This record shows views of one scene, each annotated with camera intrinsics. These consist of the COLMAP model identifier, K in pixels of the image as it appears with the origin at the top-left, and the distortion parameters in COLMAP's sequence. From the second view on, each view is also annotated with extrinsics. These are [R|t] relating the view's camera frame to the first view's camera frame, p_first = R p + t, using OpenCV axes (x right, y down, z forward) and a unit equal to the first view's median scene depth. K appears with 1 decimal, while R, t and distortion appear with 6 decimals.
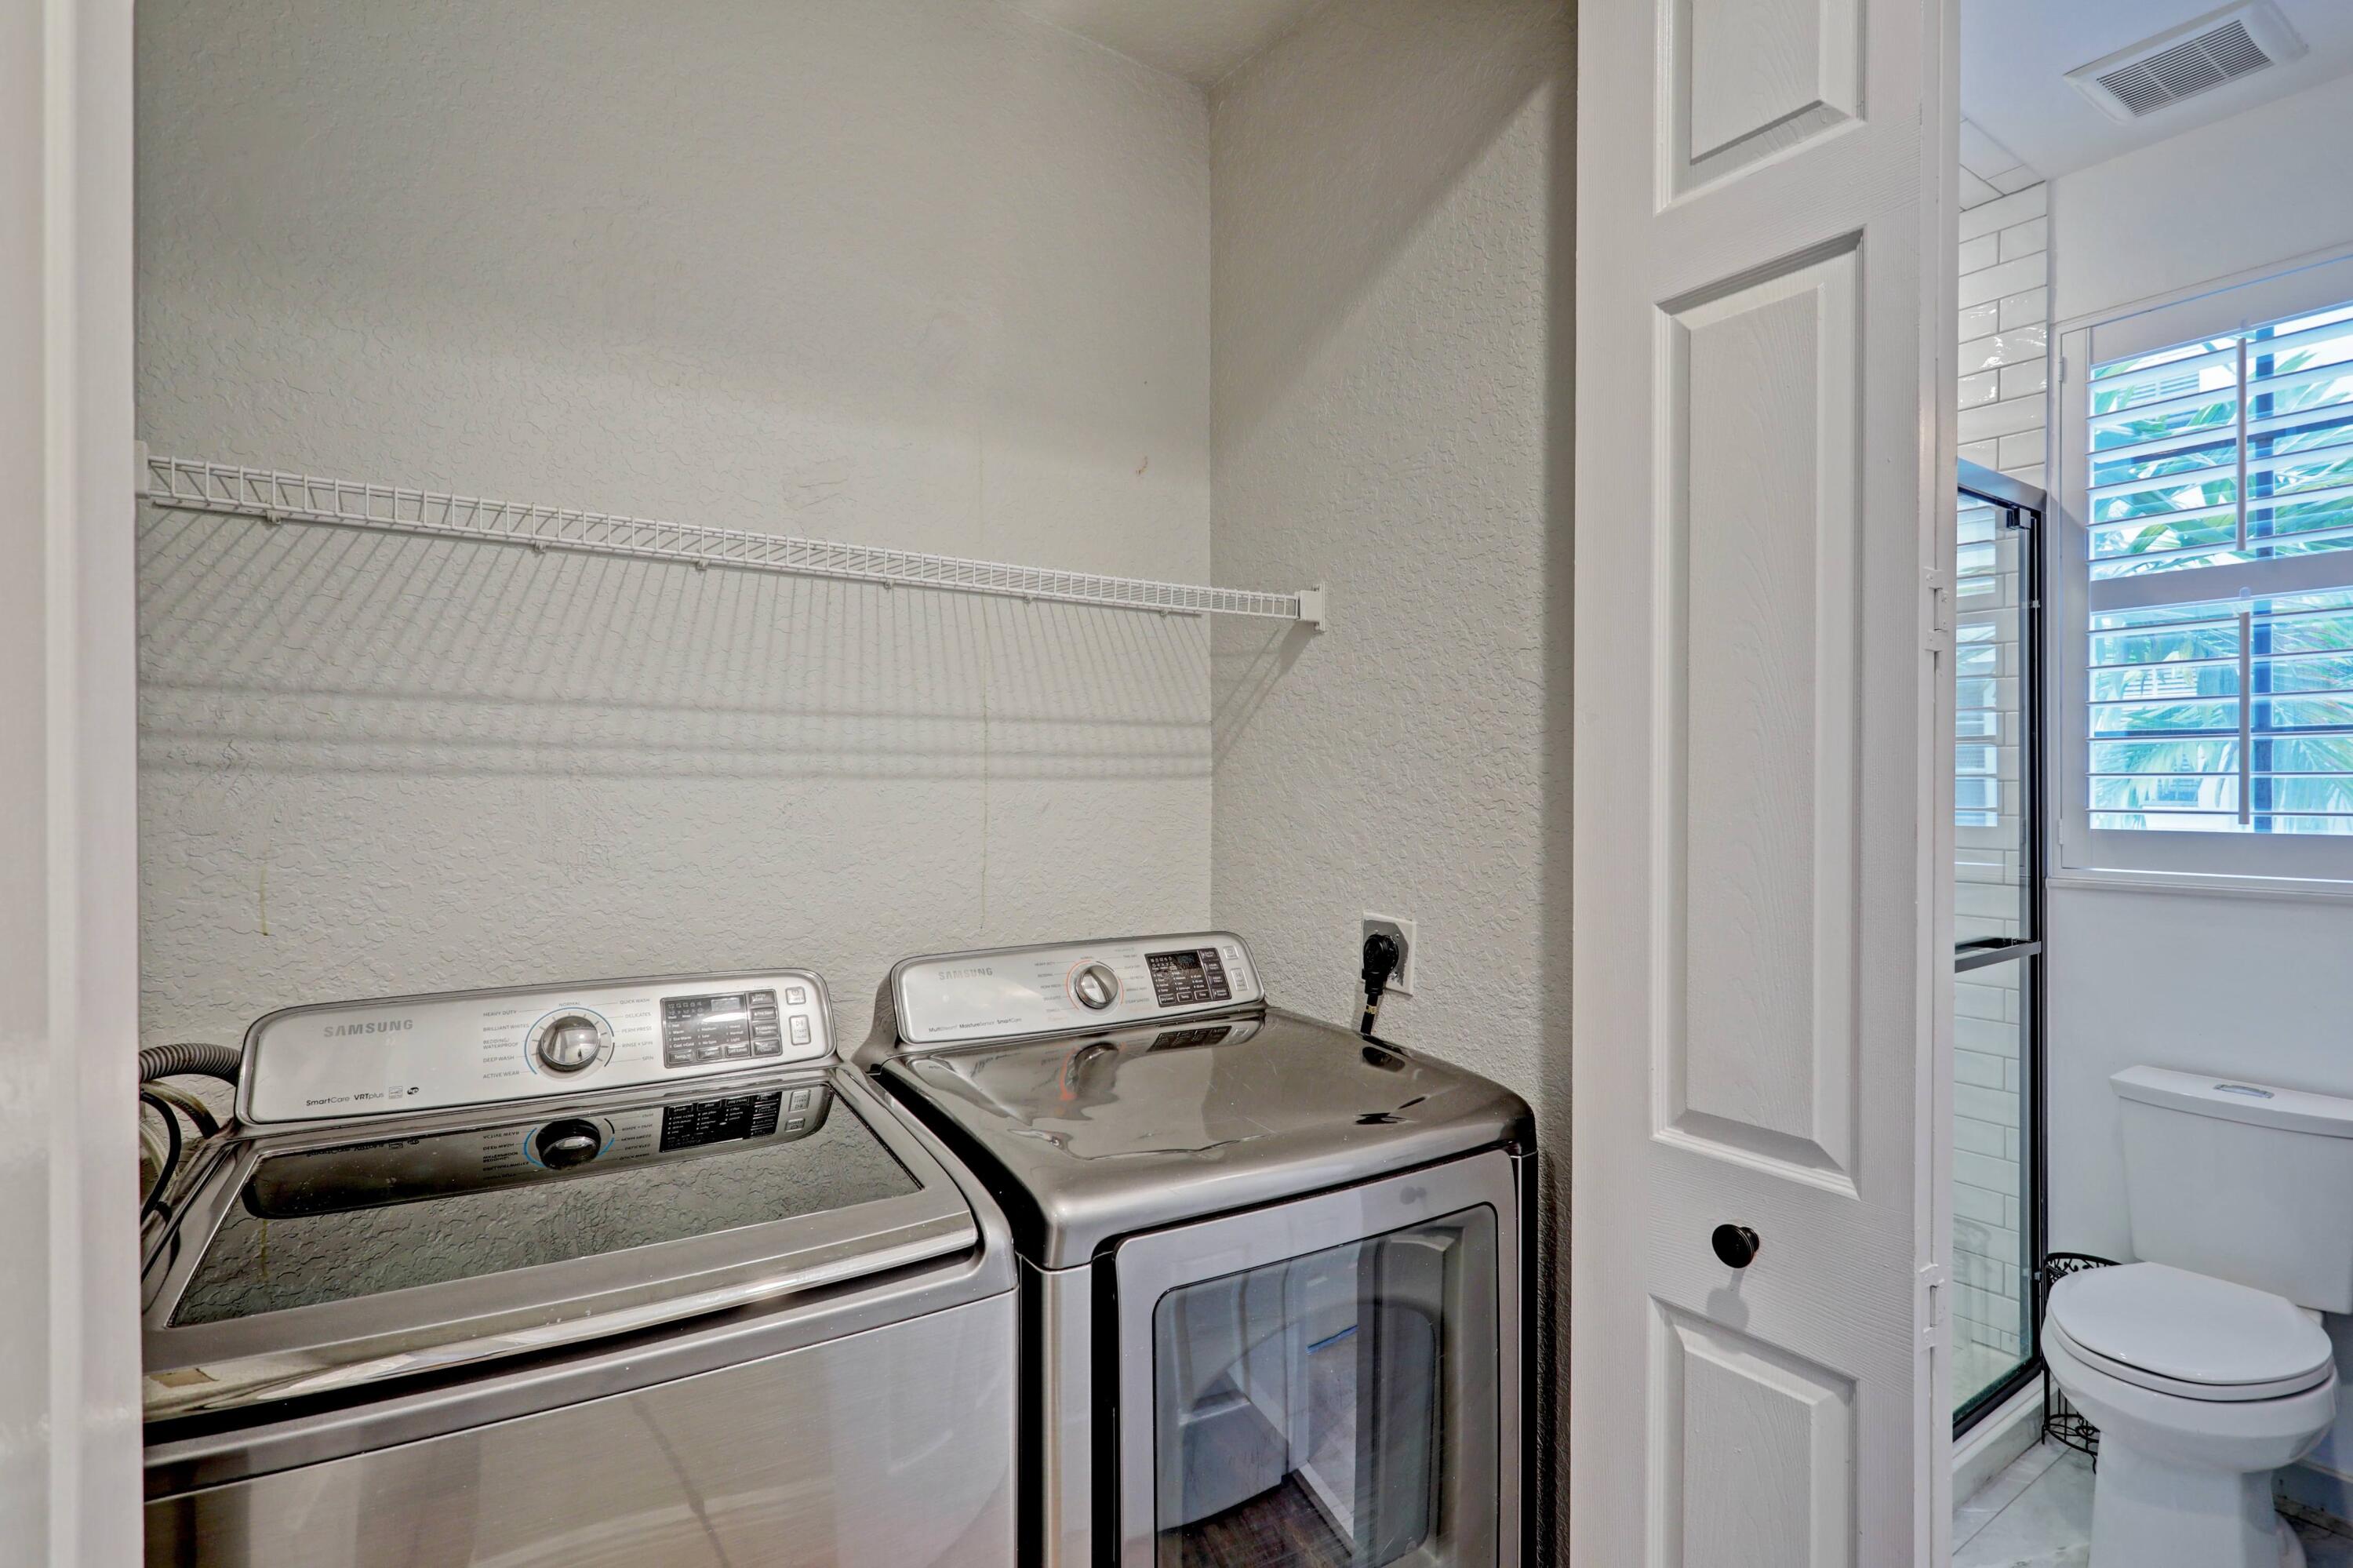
lens RADIAL K [[1128.4, 0, 1172.6], [0, 1128.4, 782.1], [0, 0, 1]] dist [-0.001521, 0.000058]
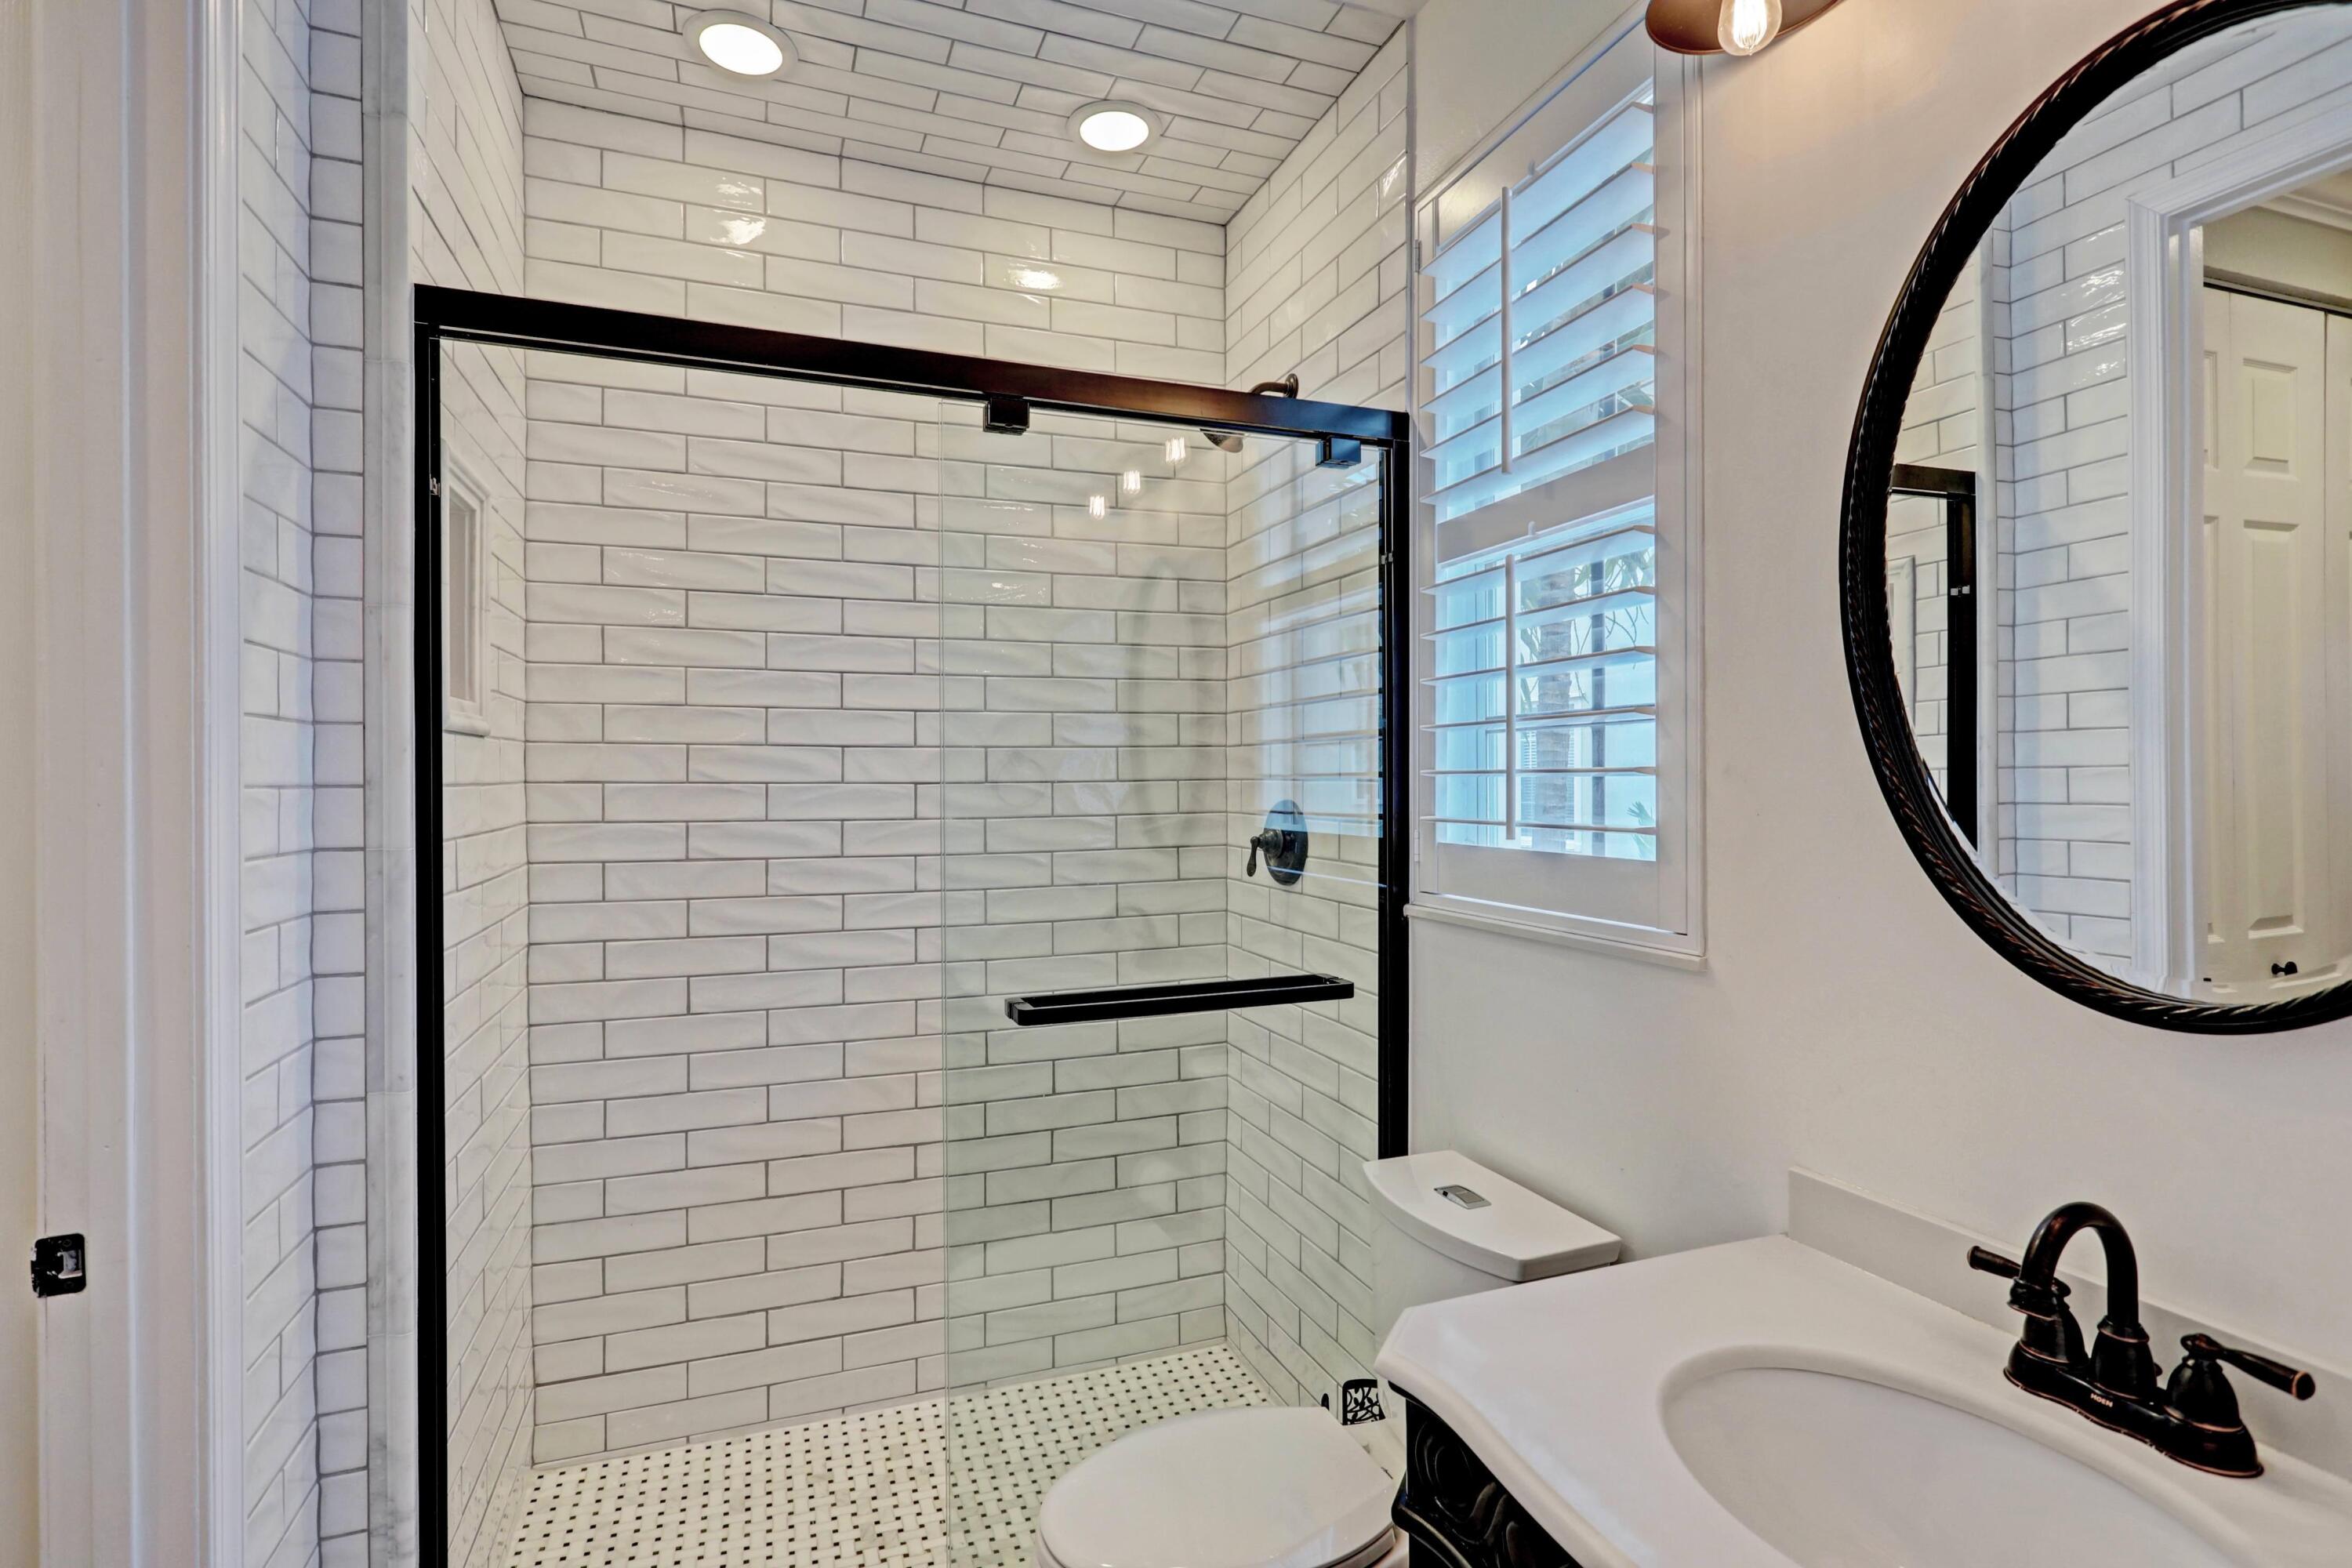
lens RADIAL K [[1150.7, 0, 1181.5], [0, 1150.7, 792.8], [0, 0, 1]] dist [-0.000159, 0.000365]
pose [[0.967196, 0.004210, -0.253998, 0.840655], [-0.003007, 0.999982, 0.005123, 0.003109], [0.254015, -0.004191, 0.967191, 0.182927]]
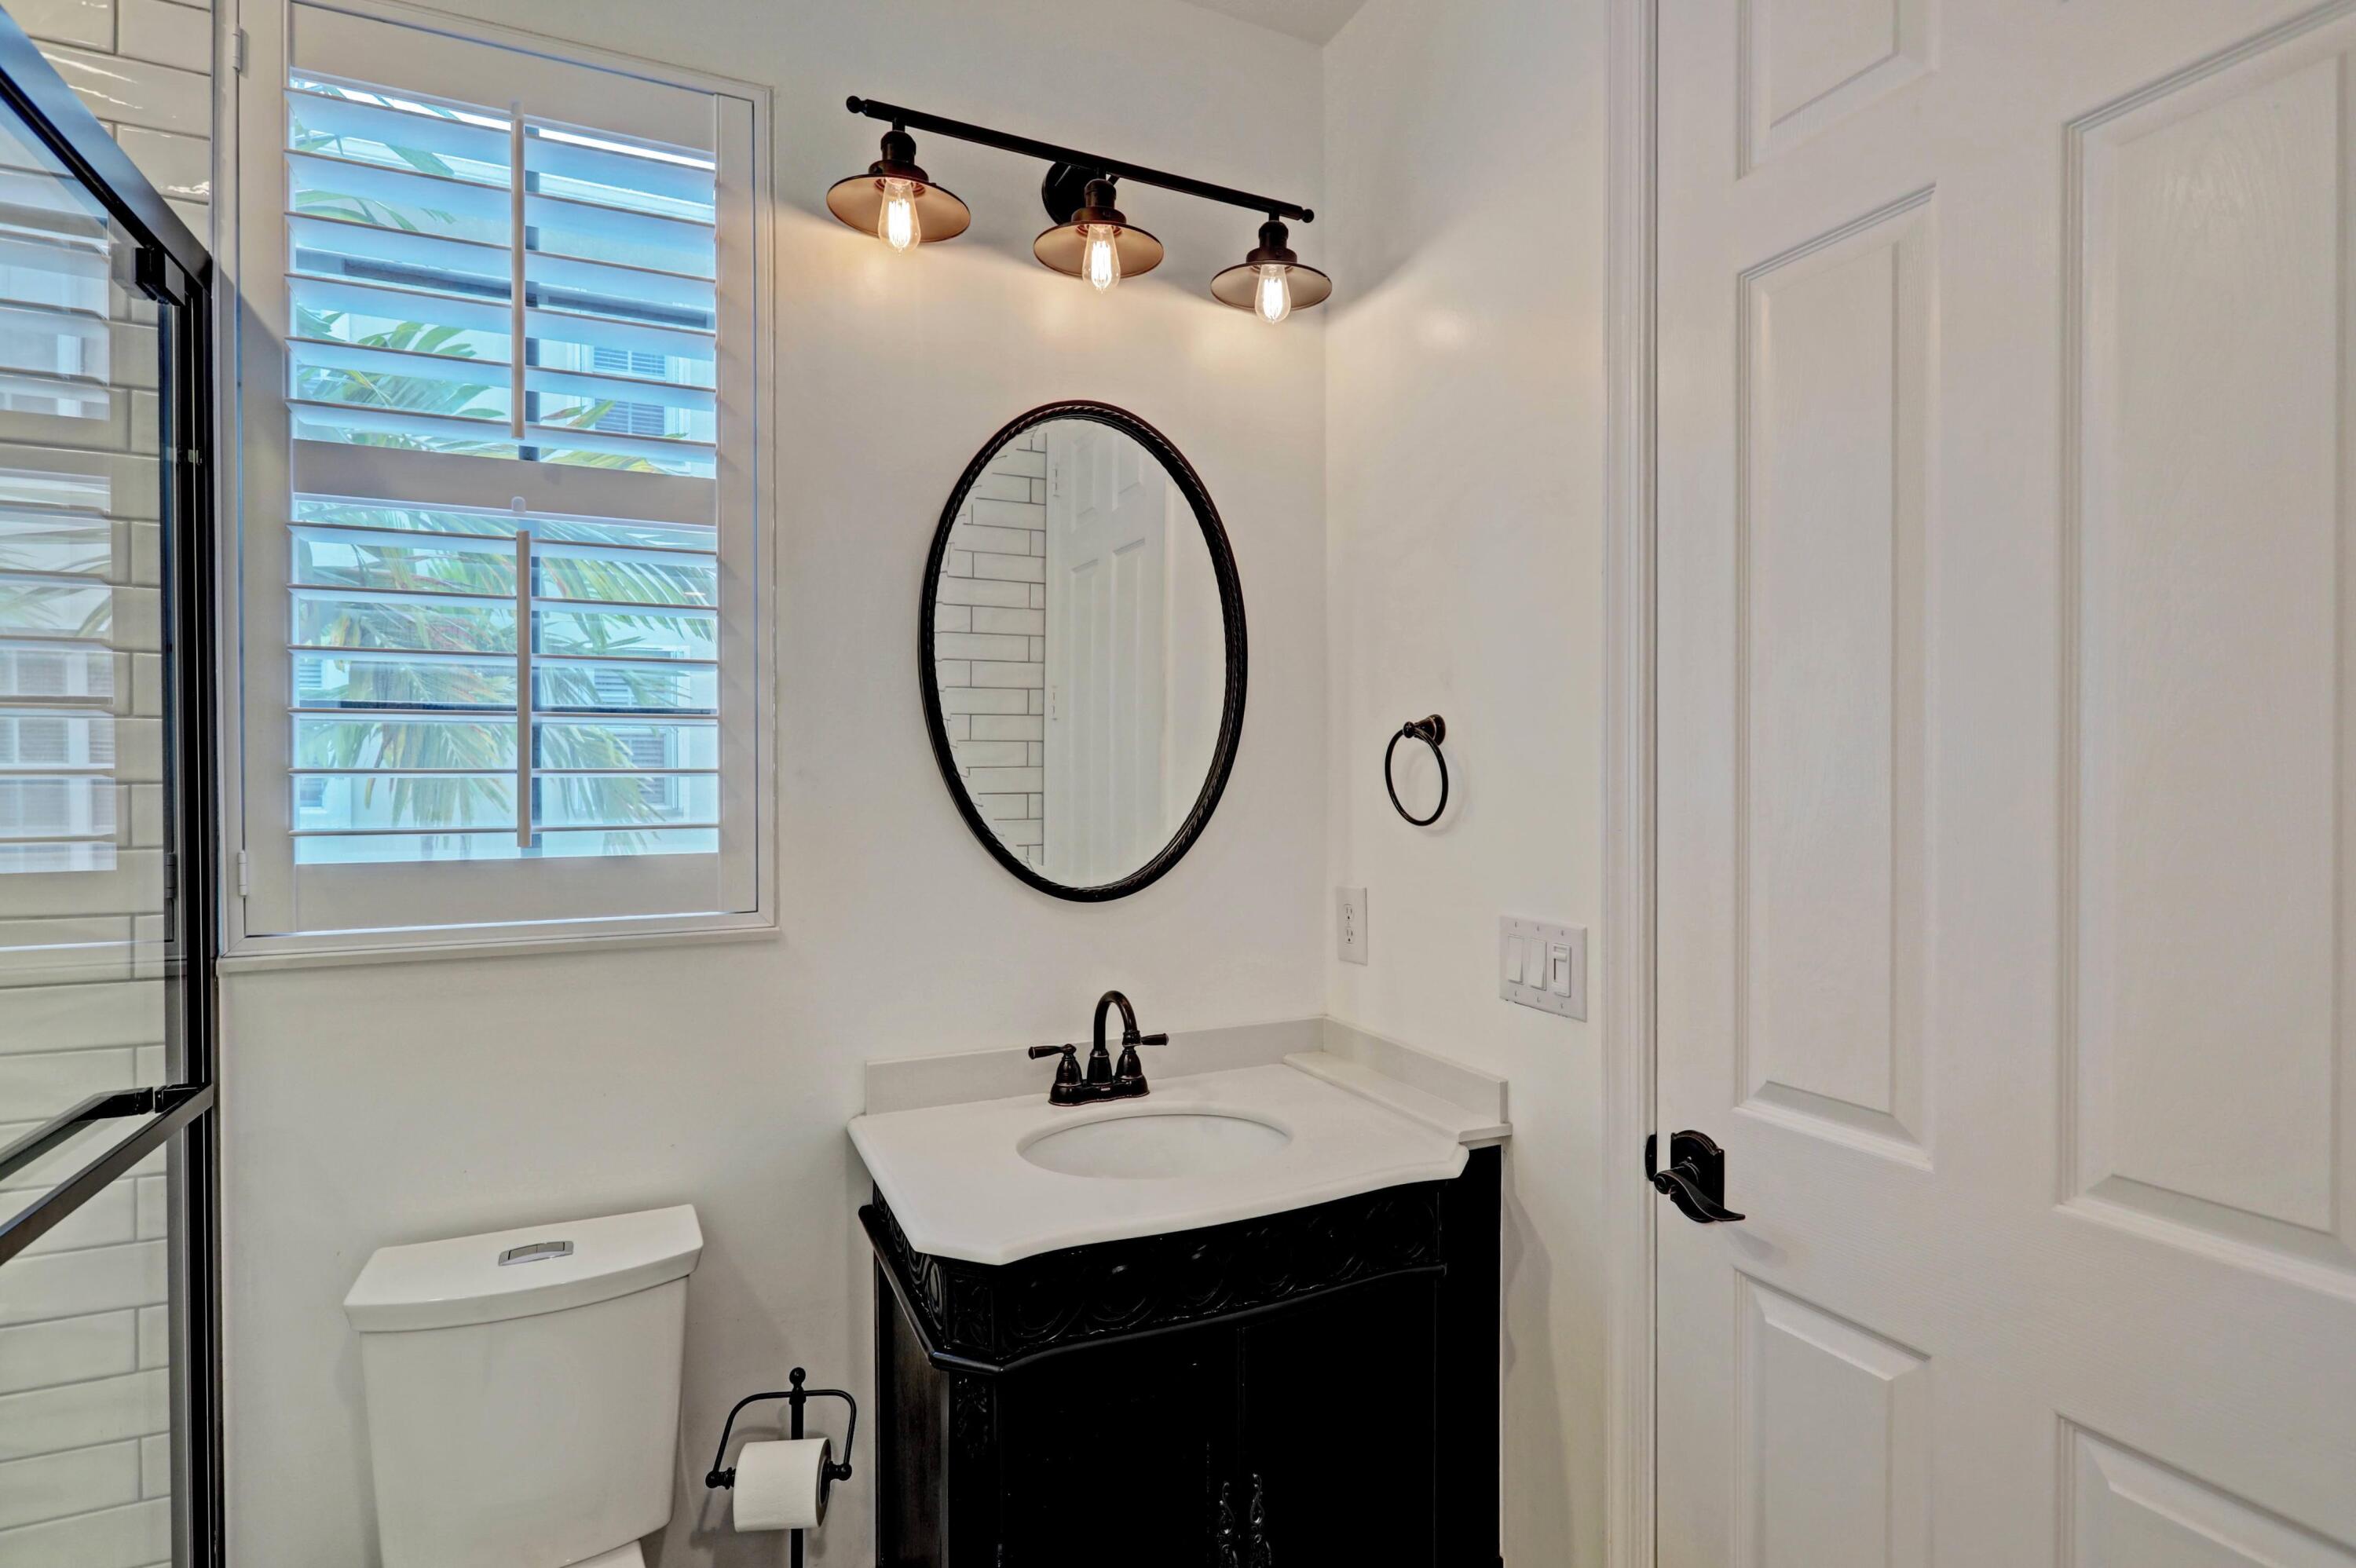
lens RADIAL K [[1129.7, 0, 1174.1], [0, 1129.7, 782.1], [0, 0, 1]] dist [-0.001521, 0.000058]
pose [[0.170474, -0.006277, 0.985342, 0.316181], [0.003348, 0.999978, 0.005791, -0.003237], [-0.985356, 0.002312, 0.170491, 0.451272]]
